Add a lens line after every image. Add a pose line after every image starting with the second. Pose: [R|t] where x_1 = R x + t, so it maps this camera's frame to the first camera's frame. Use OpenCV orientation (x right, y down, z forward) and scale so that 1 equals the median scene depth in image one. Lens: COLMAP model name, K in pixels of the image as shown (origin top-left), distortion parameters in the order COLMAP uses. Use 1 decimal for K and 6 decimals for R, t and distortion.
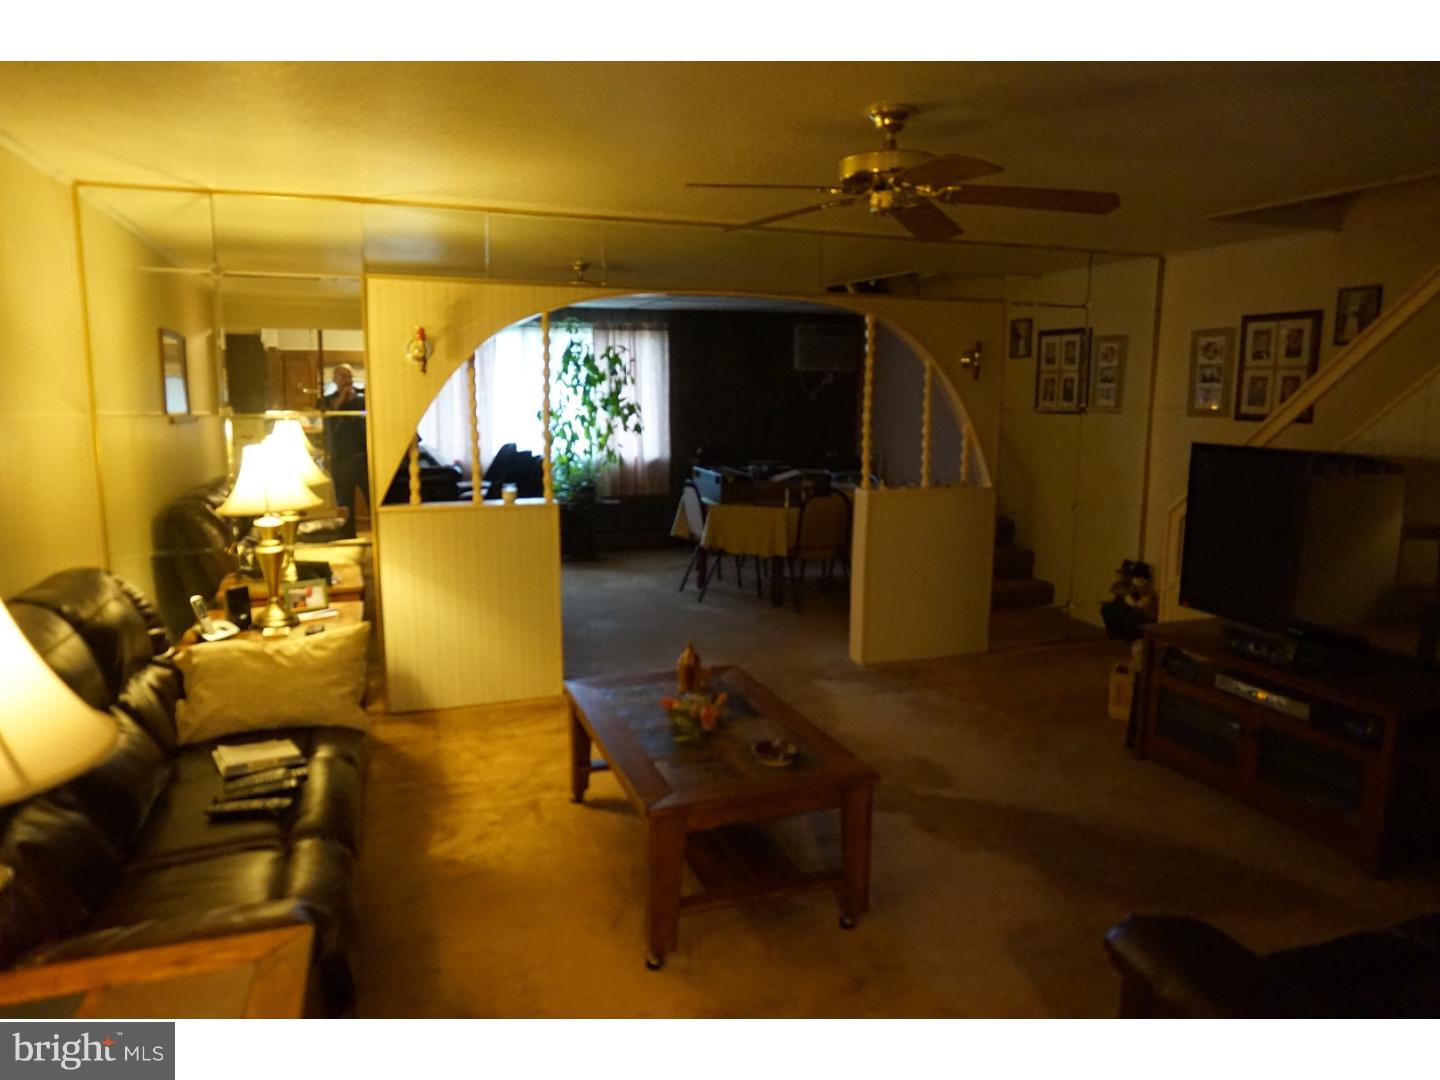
lens RADIAL K [[968.5, 0, 719.3], [0, 968.5, 539.5], [0, 0, 1]] dist [-0.039398, 0.026508]
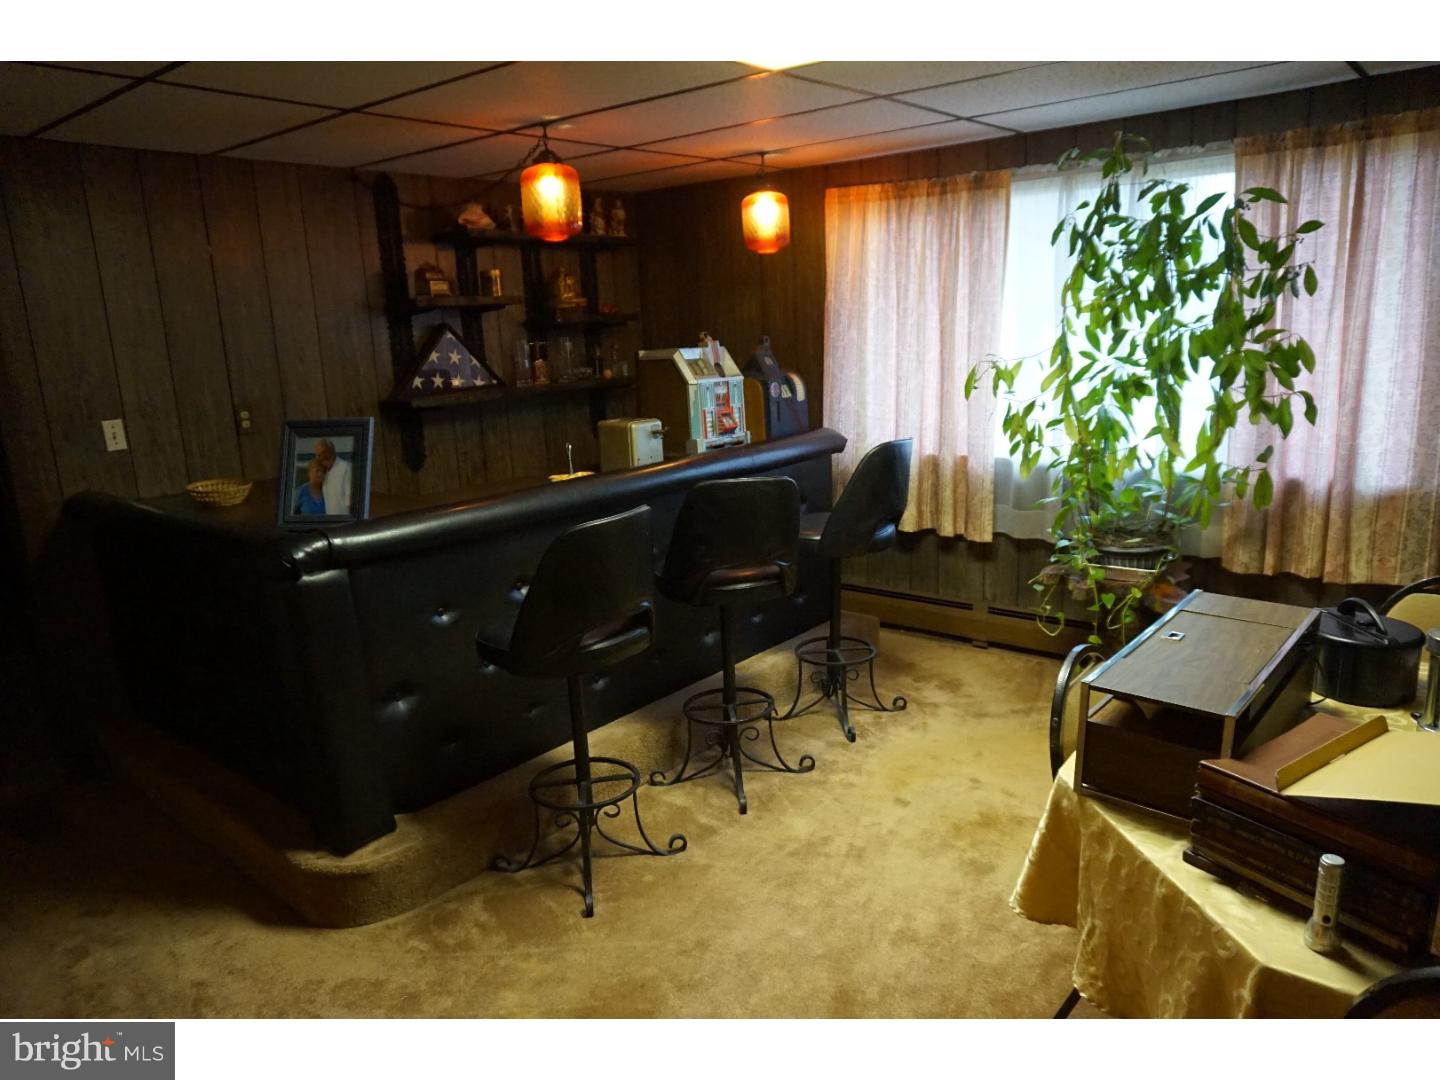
lens RADIAL K [[968.5, 0, 712.7], [0, 968.5, 547.3], [0, 0, 1]] dist [-0.039398, 0.026508]
pose [[0.500371, 0.173033, -0.848345, 0.204330], [-0.086730, 0.984915, 0.149734, -0.162384], [0.861456, -0.001346, 0.507830, 1.006101]]
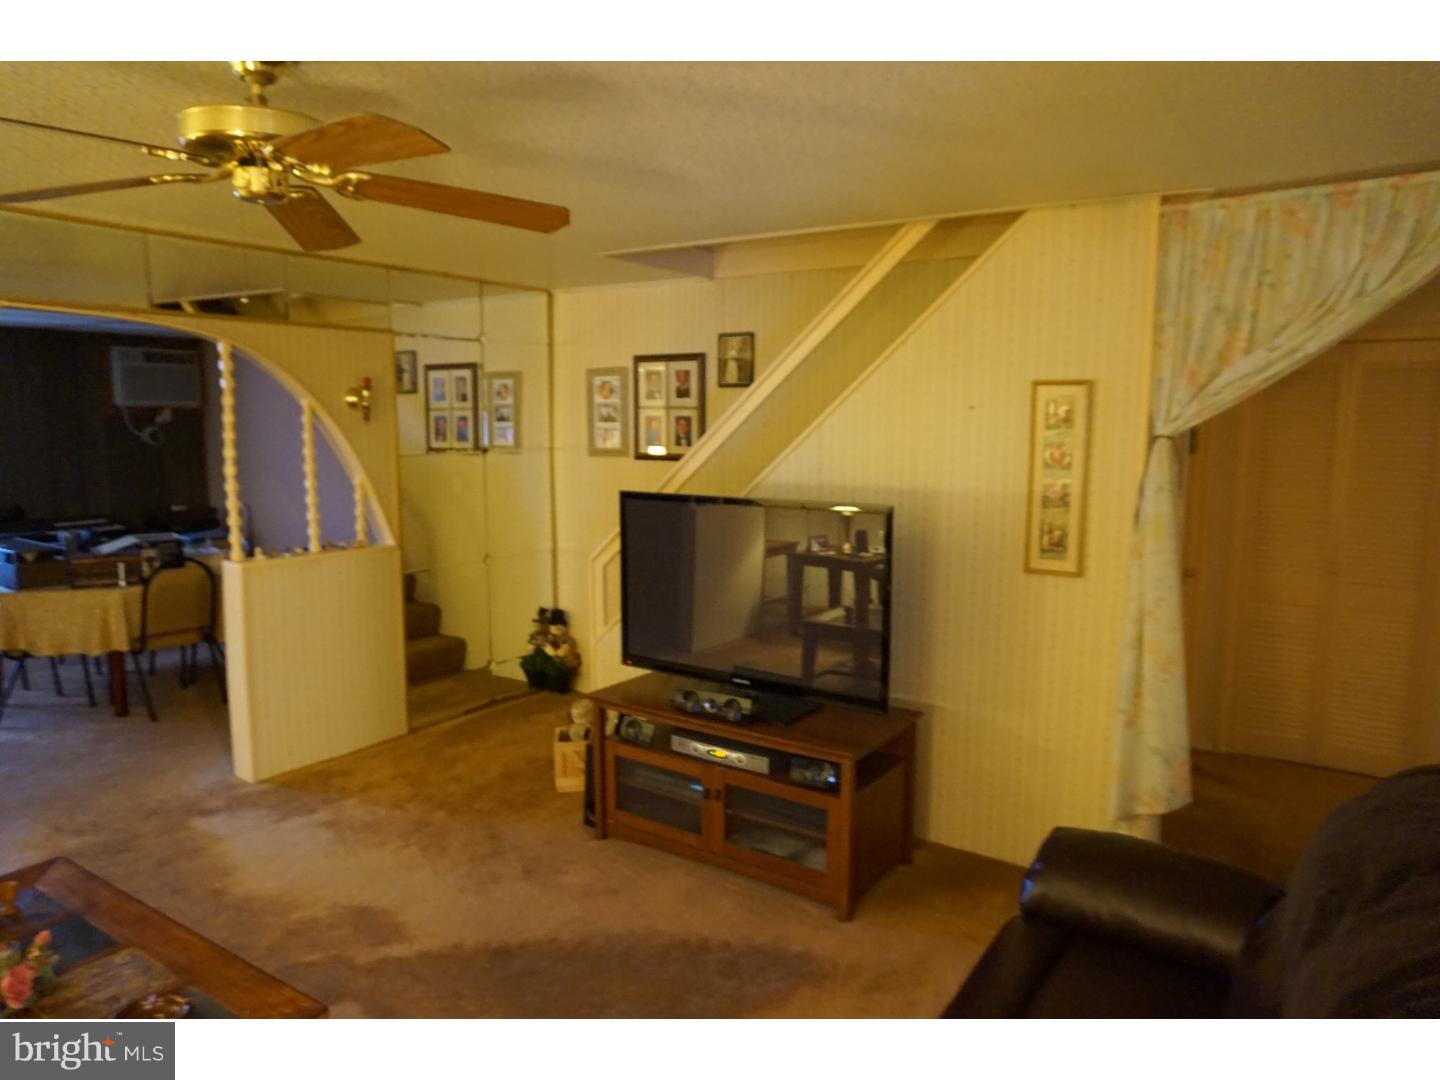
lens RADIAL K [[968.5, 0, 721.4], [0, 968.5, 544.8], [0, 0, 1]] dist [-0.039398, 0.026508]
pose [[0.803369, -0.079586, 0.590139, 0.007408], [0.093523, 0.995593, 0.006949, -0.034613], [-0.588091, 0.049609, 0.807272, 0.136668]]
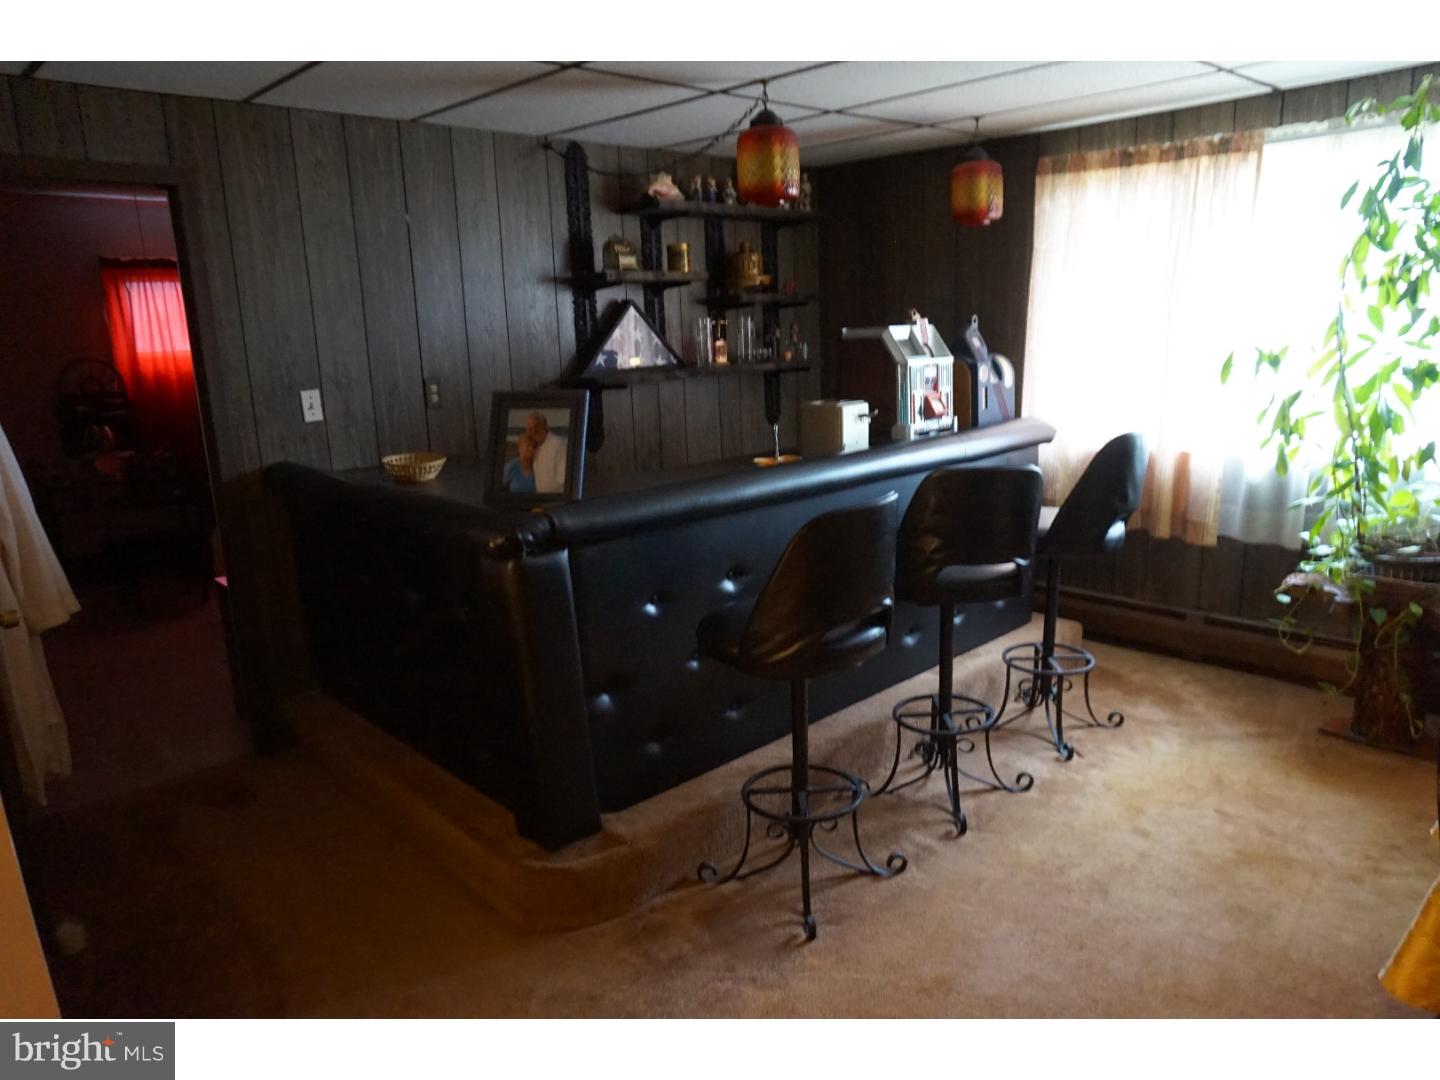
lens RADIAL K [[968.5, 0, 711.0], [0, 968.5, 547.5], [0, 0, 1]] dist [-0.039398, 0.026508]
pose [[0.393000, 0.196039, -0.898399, 0.139039], [-0.103123, 0.980243, 0.168787, -0.148456], [0.913738, 0.026313, 0.405452, 0.972478]]
